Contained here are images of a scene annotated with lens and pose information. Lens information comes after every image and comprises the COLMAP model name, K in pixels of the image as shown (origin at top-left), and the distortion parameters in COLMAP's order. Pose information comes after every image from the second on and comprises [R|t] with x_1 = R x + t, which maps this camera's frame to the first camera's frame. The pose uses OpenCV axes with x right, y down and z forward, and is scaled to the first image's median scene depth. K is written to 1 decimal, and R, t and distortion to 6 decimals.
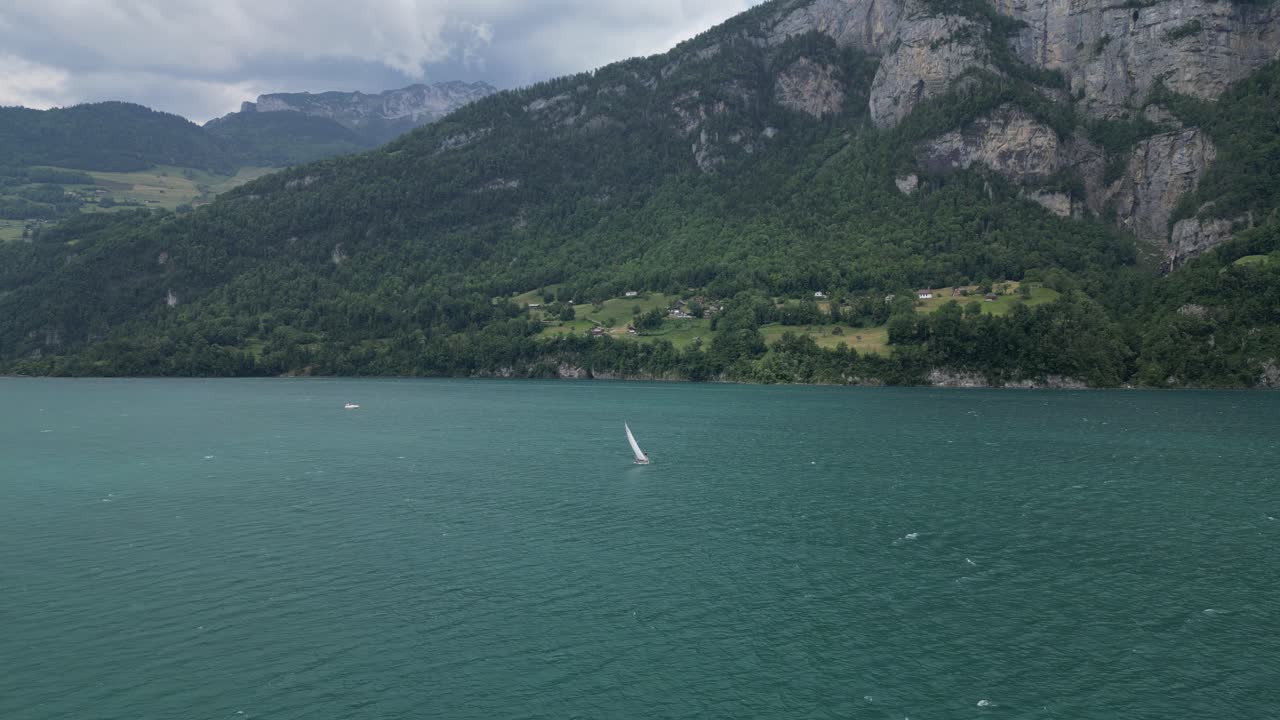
lens RADIAL K [[919.7, 0, 645.9], [0, 919.7, 358.7], [0, 0, 1]] dist [0.110932, -0.118389]
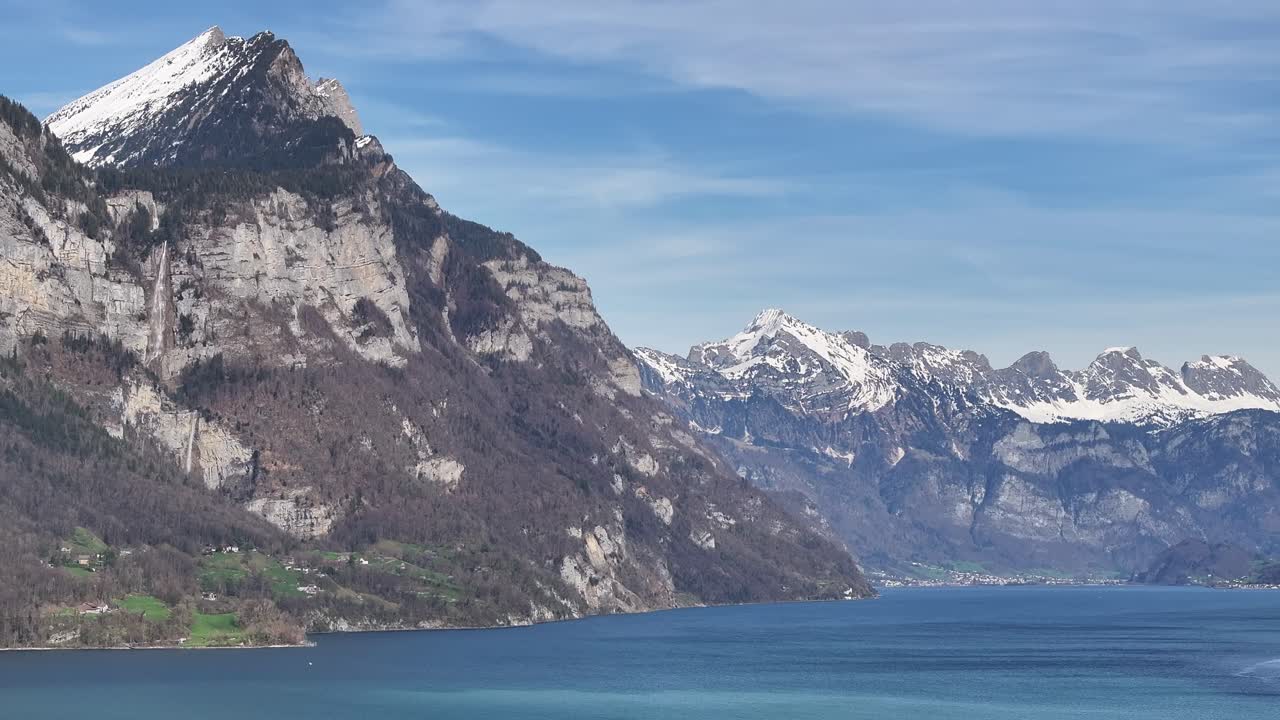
lens RADIAL K [[2832.5, 0, 636.9], [0, 2832.5, 408.7], [0, 0, 1]] dist [-0.151068, -0.382222]
pose [[-0.178796, 0.057208, 0.982222, -2.774778], [0.011049, 0.998362, -0.056136, -0.041013], [-0.983824, 0.000816, -0.179136, 1.001207]]
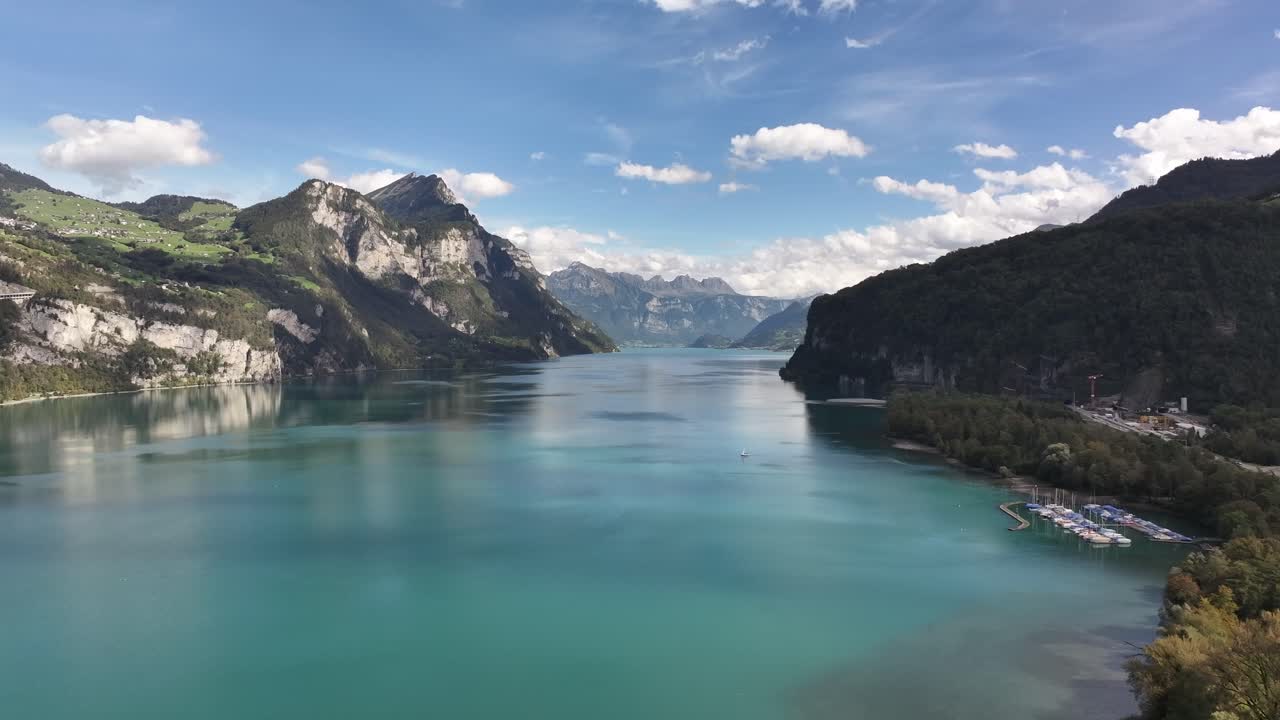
lens RADIAL K [[892.5, 0, 640.0], [0, 892.5, 360.0], [0, 0, 1]] dist [0.001175, 0.011843]
pose [[-0.304160, -0.019281, 0.952426, -2.979341], [0.006986, 0.999723, 0.022469, -0.055299], [-0.952595, 0.013488, -0.303941, 1.205415]]
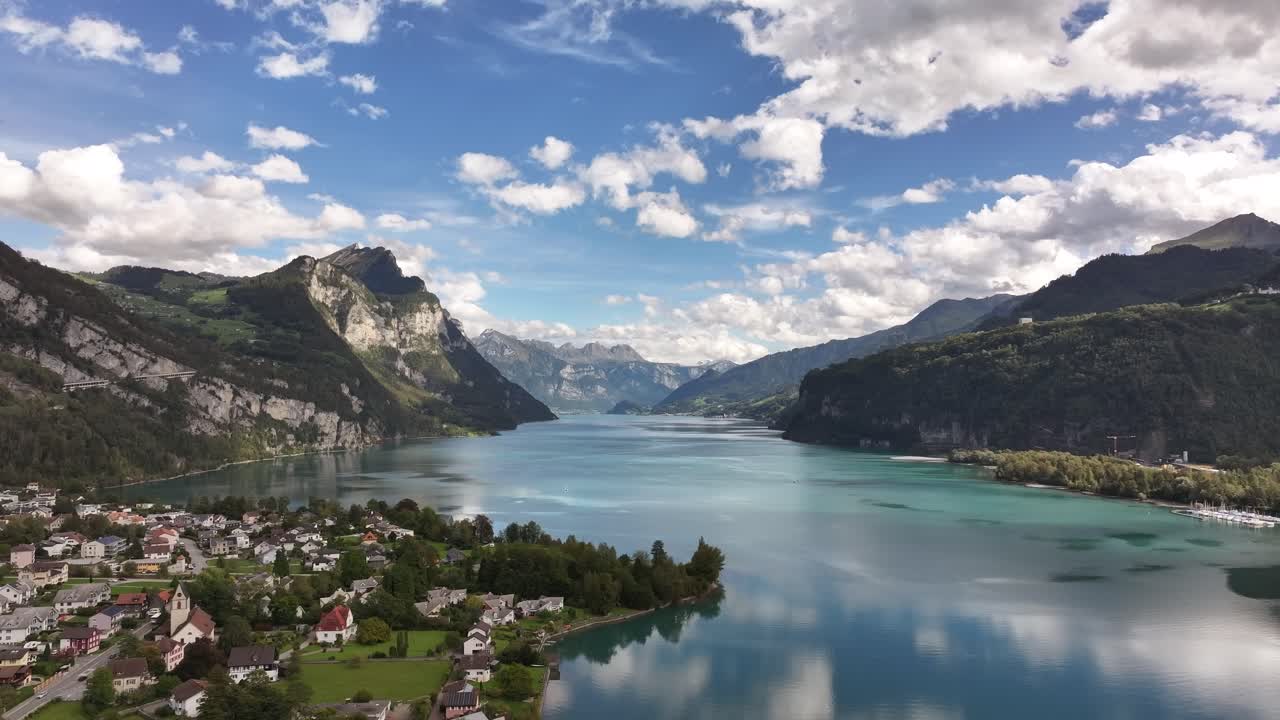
lens RADIAL K [[892.5, 0, 640.0], [0, 892.5, 360.0], [0, 0, 1]] dist [0.001175, 0.011843]
pose [[-0.414066, 0.050561, 0.908842, -3.099181], [0.011904, 0.998672, -0.050135, -0.065915], [-0.910169, -0.009940, -0.414118, 1.564598]]
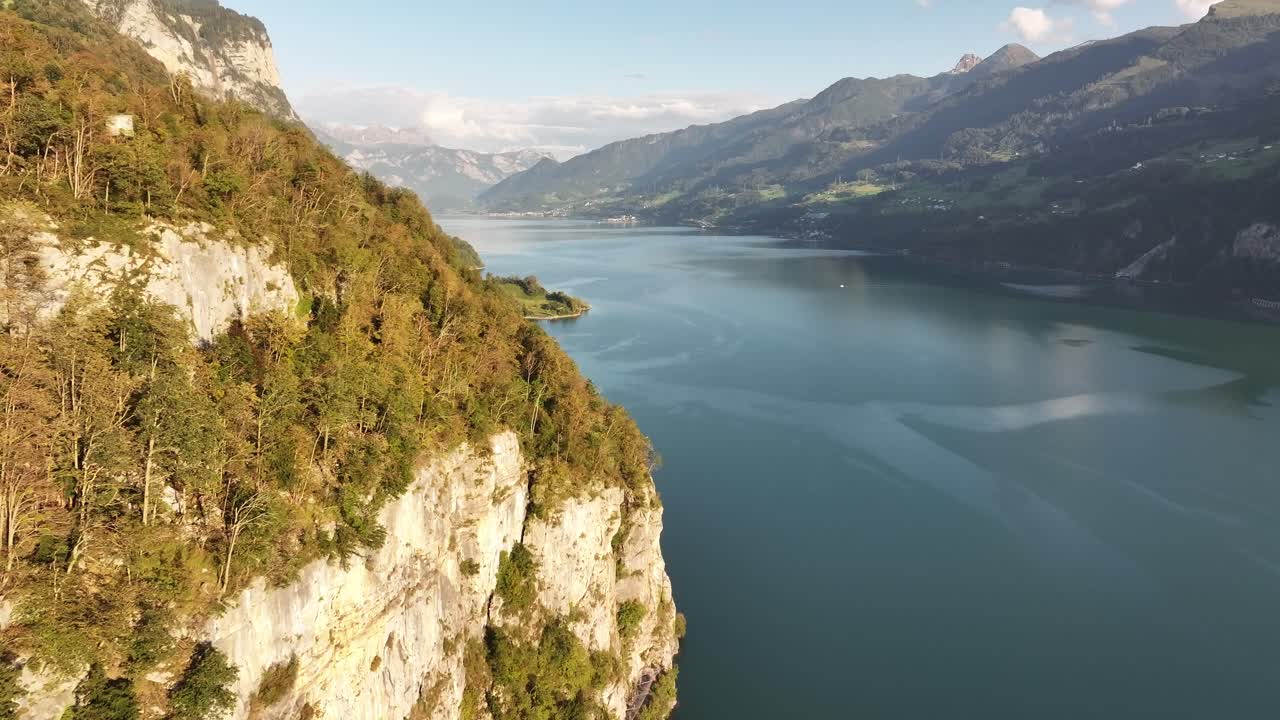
lens RADIAL K [[892.5, 0, 640.0], [0, 892.5, 360.0], [0, 0, 1]] dist [0.001175, 0.011843]
pose [[-0.635236, -0.138402, 0.759816, -1.482978], [0.005656, 0.982952, 0.183775, -0.124692], [-0.772297, 0.121038, -0.623624, 1.521233]]
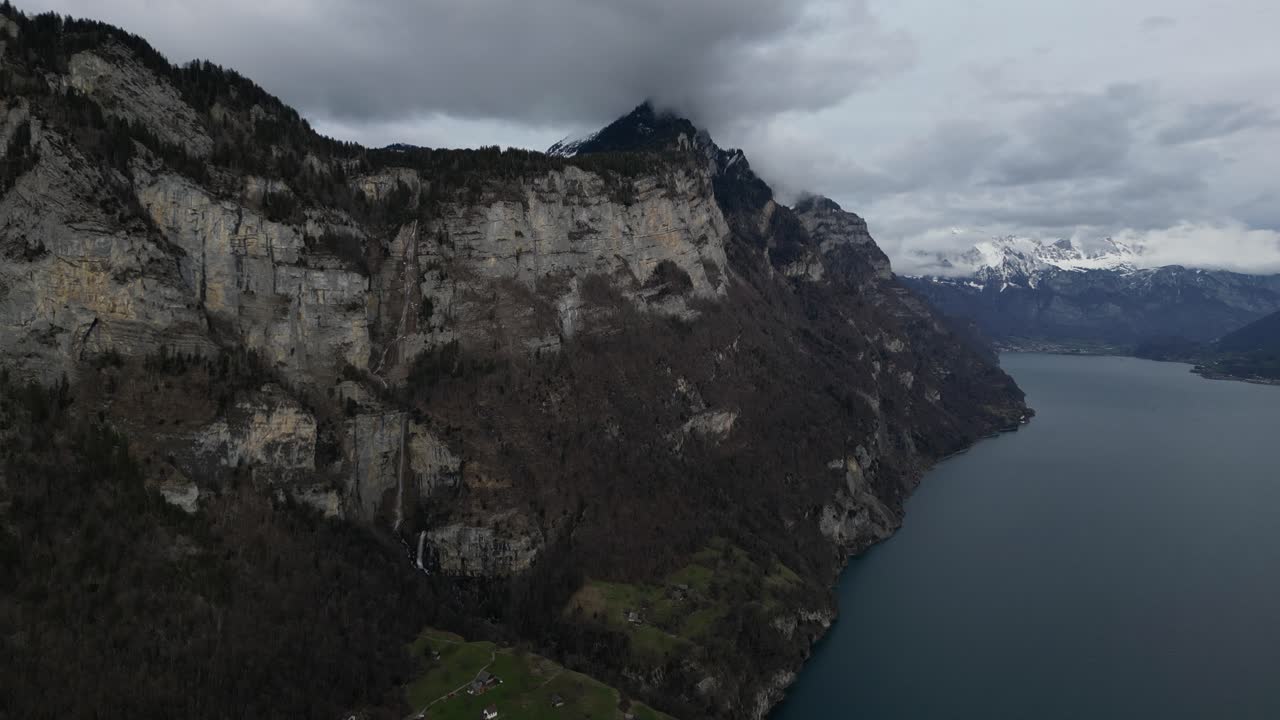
lens RADIAL K [[919.7, 0, 645.9], [0, 919.7, 358.7], [0, 0, 1]] dist [0.110932, -0.118389]
pose [[0.070177, -0.060412, 0.995704, -0.423121], [-0.009426, 0.998080, 0.061221, -0.347602], [-0.997490, -0.013682, 0.069473, 0.594494]]
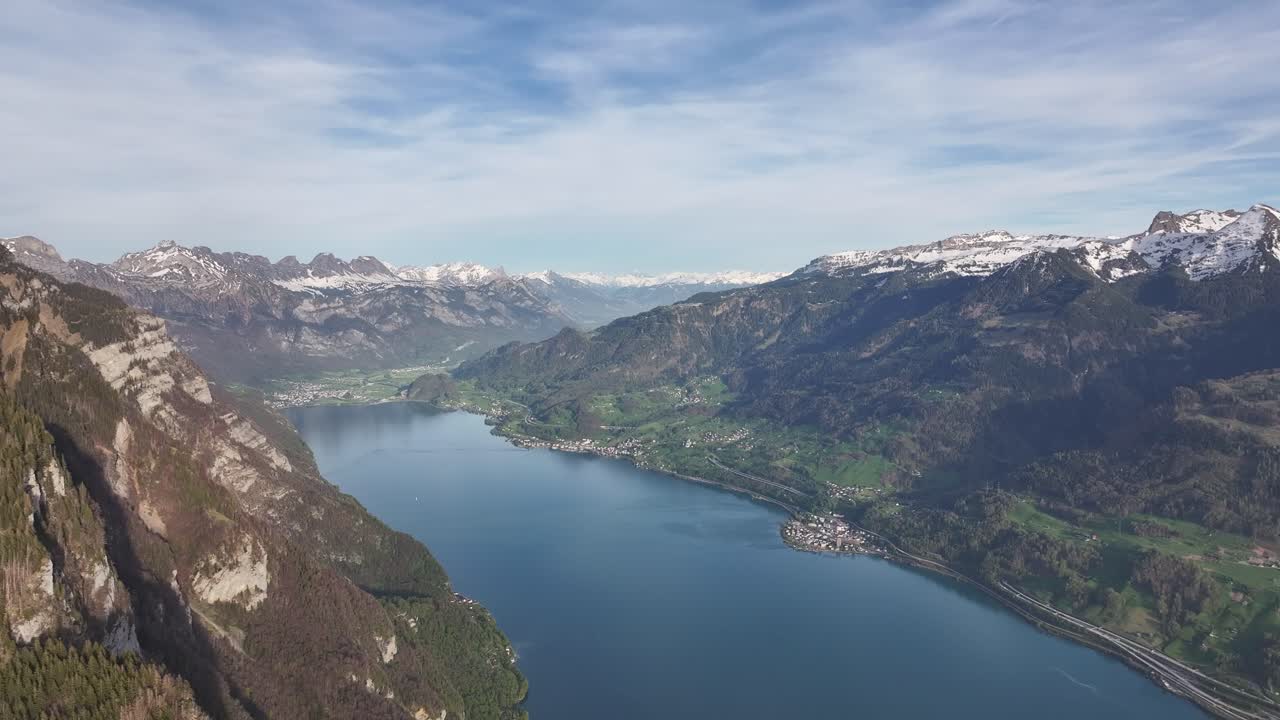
lens RADIAL K [[892.5, 0, 640.0], [0, 892.5, 360.0], [0, 0, 1]] dist [0.001175, 0.011843]
pose [[-0.695044, -0.053054, 0.717007, 0.936911], [0.016119, 0.995873, 0.089313, -0.852860], [-0.718787, 0.073633, -0.691320, 0.780231]]
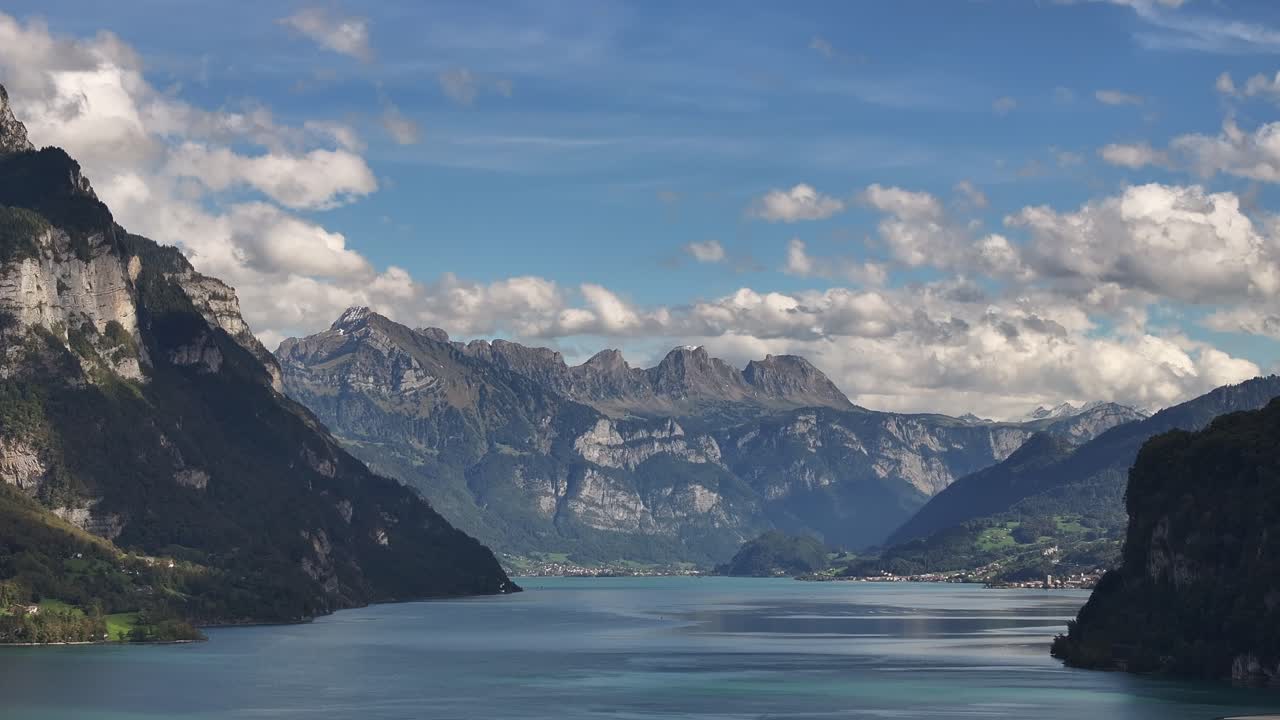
lens RADIAL K [[2832.5, 0, 636.9], [0, 2832.5, 408.7], [0, 0, 1]] dist [-0.151068, -0.382222]
pose [[-0.337044, 0.050110, 0.940155, -3.176794], [0.010402, 0.998720, -0.049502, -0.064358], [-0.941432, -0.006905, -0.337133, 1.367507]]
